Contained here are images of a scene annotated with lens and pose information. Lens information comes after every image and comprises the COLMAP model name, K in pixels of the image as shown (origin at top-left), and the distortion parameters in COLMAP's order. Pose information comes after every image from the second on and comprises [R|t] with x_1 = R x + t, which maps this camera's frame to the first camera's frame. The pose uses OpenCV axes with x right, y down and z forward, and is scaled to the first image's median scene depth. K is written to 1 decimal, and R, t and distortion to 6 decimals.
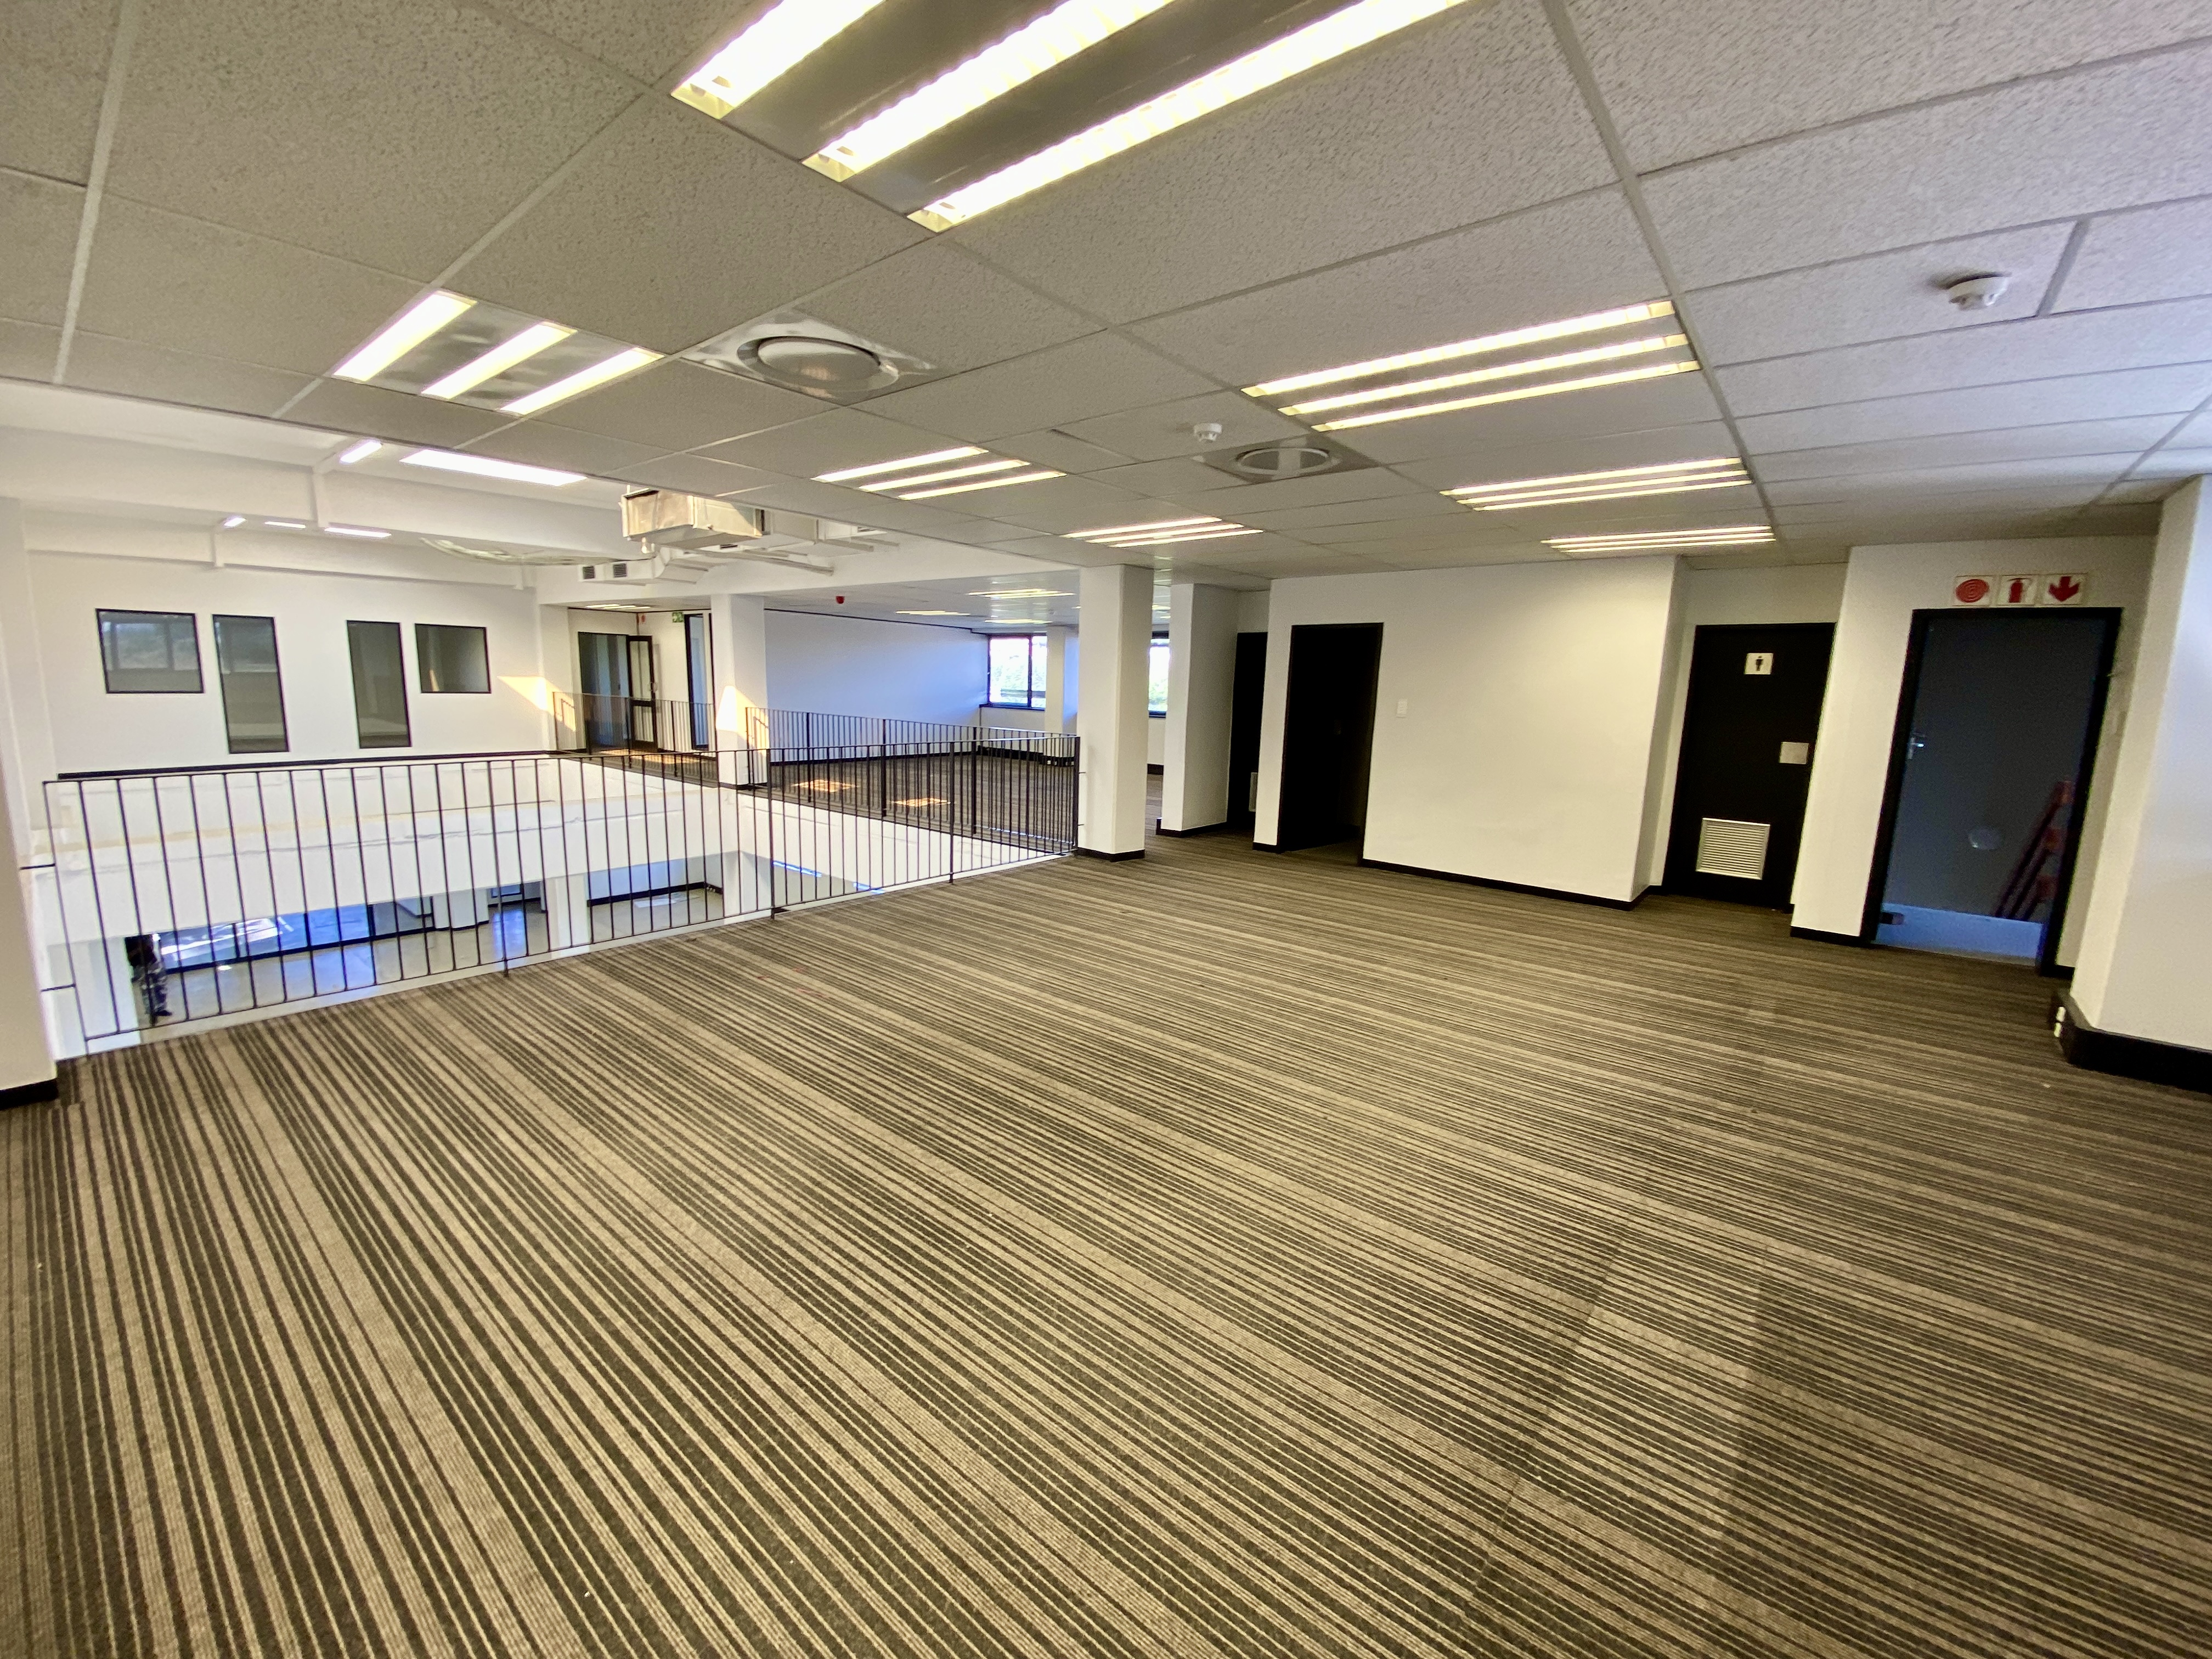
lens RADIAL K [[910.0, 0, 1111.6], [0, 910.0, 817.2], [0, 0, 1]] dist [0.012432, -0.015873]
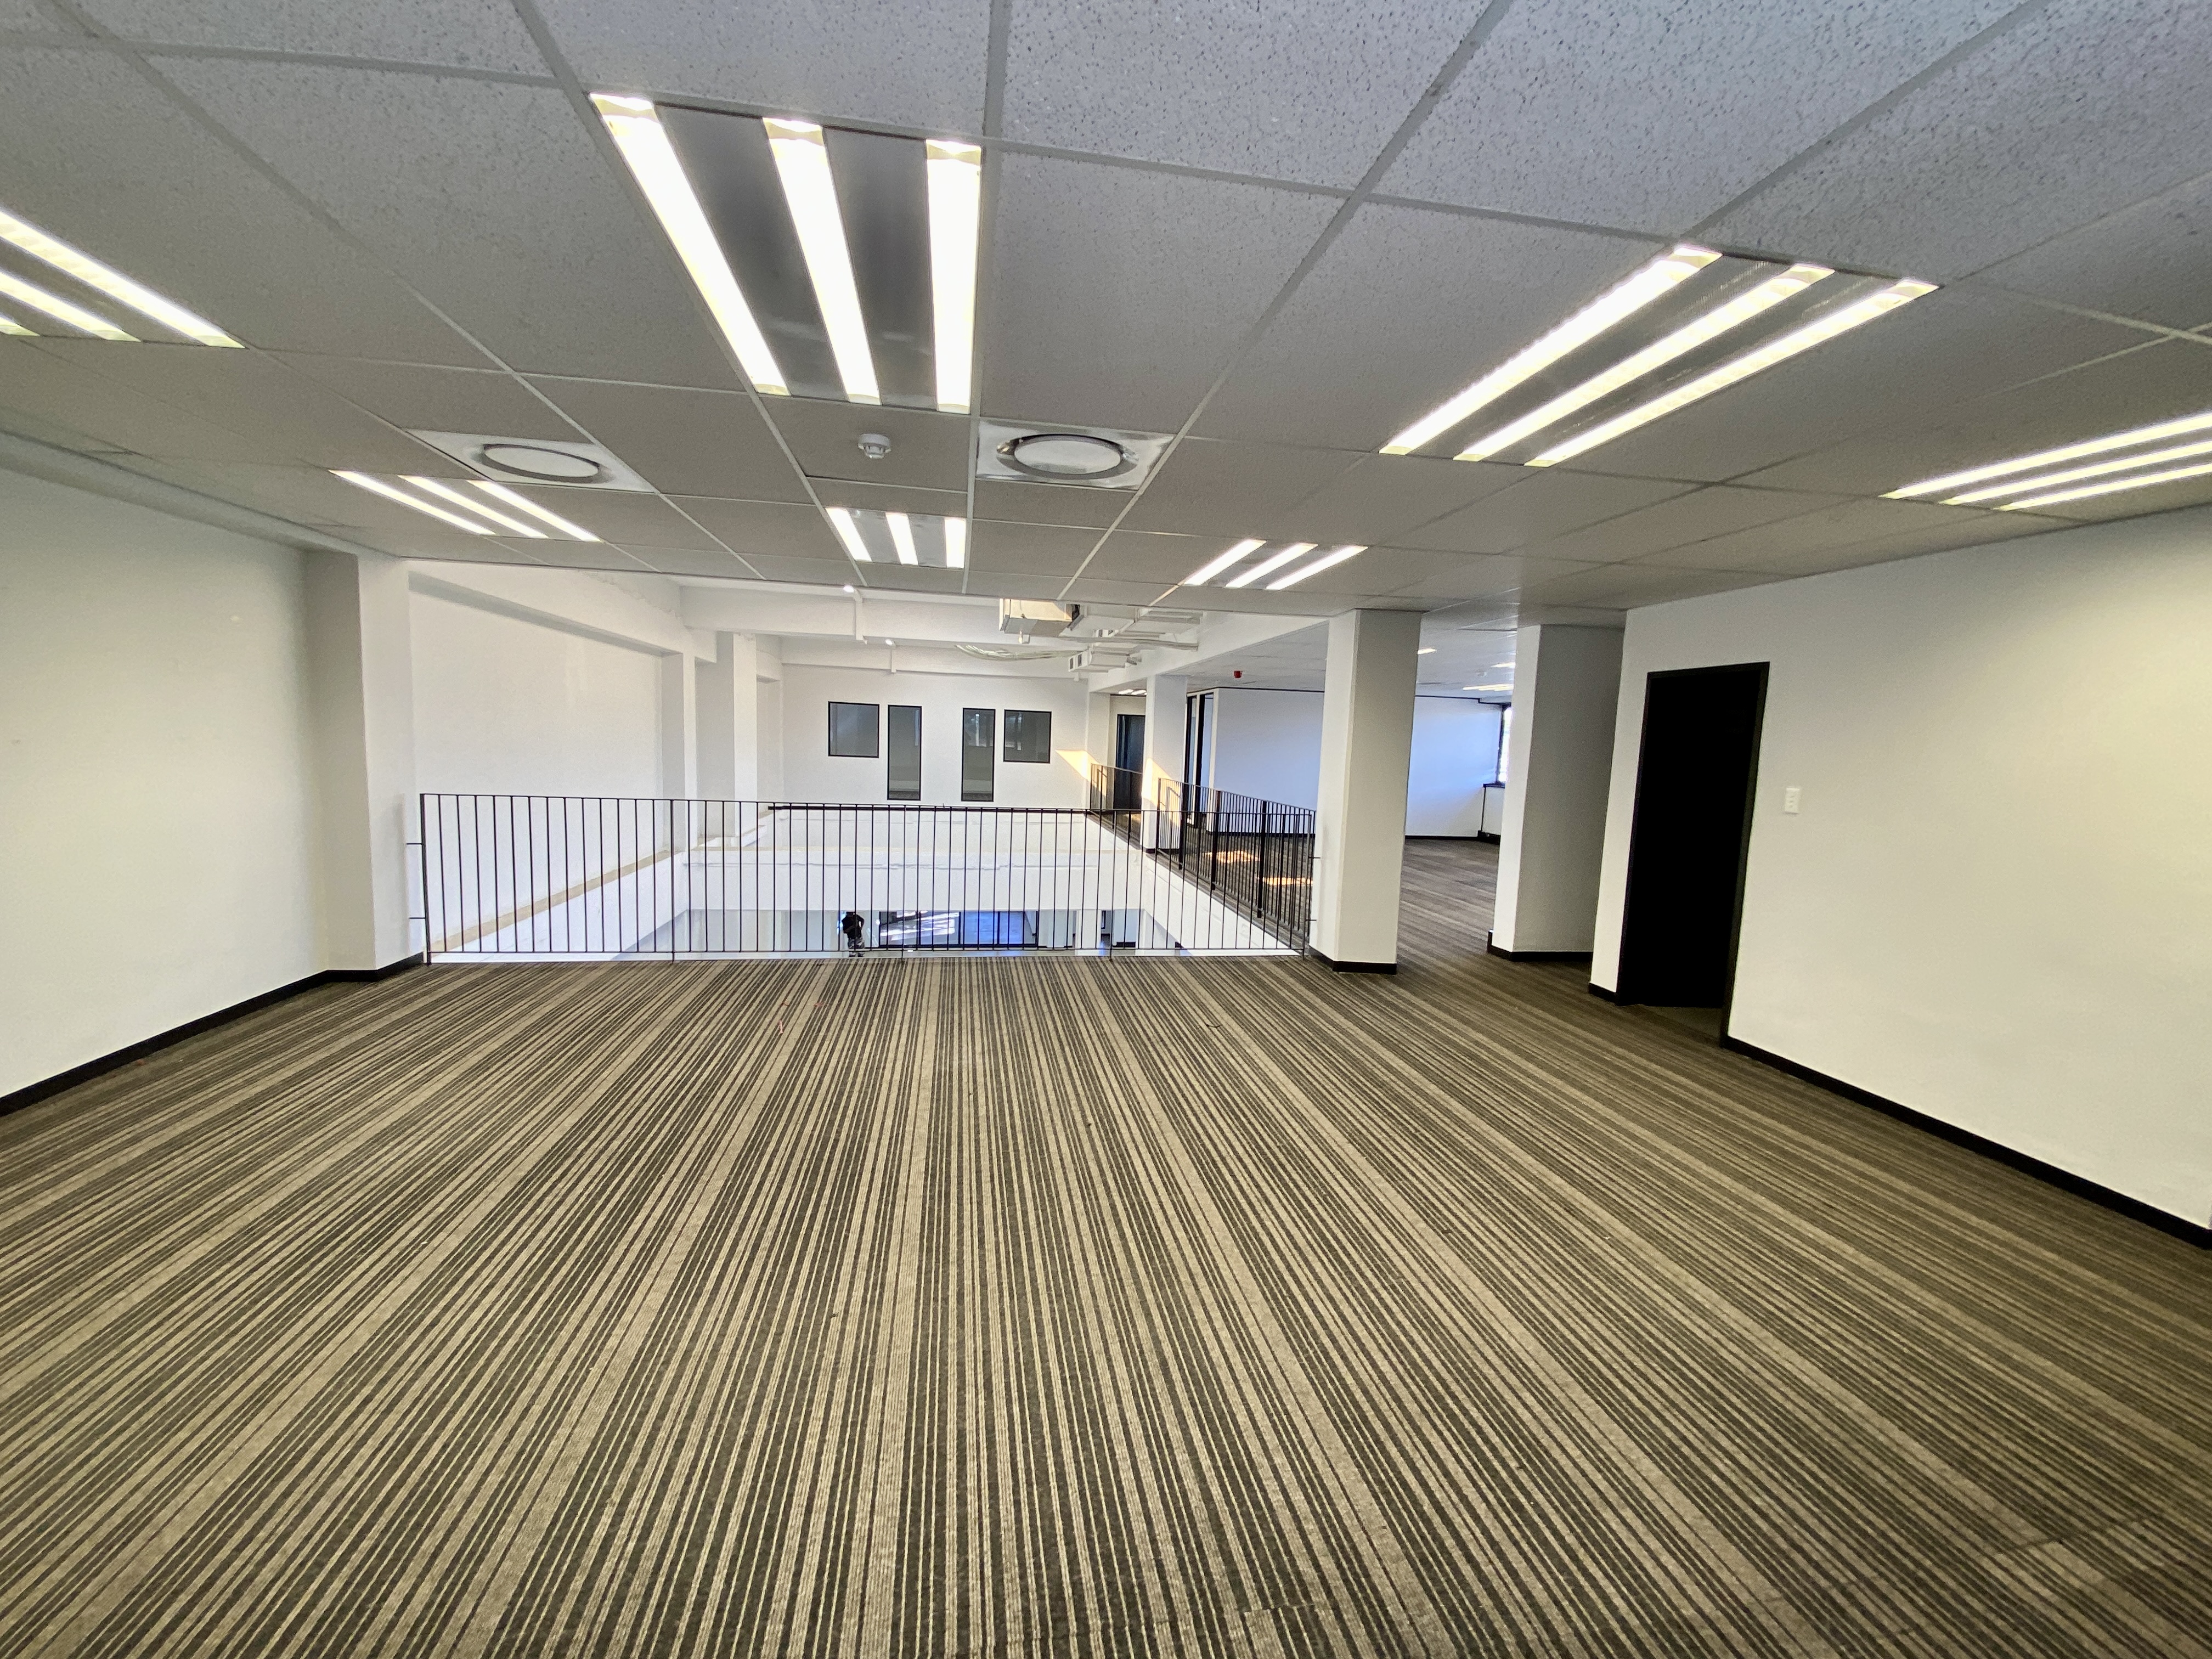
lens RADIAL K [[910.0, 0, 1090.5], [0, 910.0, 783.8], [0, 0, 1]] dist [0.012432, -0.015873]
pose [[0.744504, 0.031173, -0.666890, 0.630493], [-0.112217, 0.990540, -0.078975, -0.046705], [0.658120, 0.133633, 0.740959, 0.381443]]
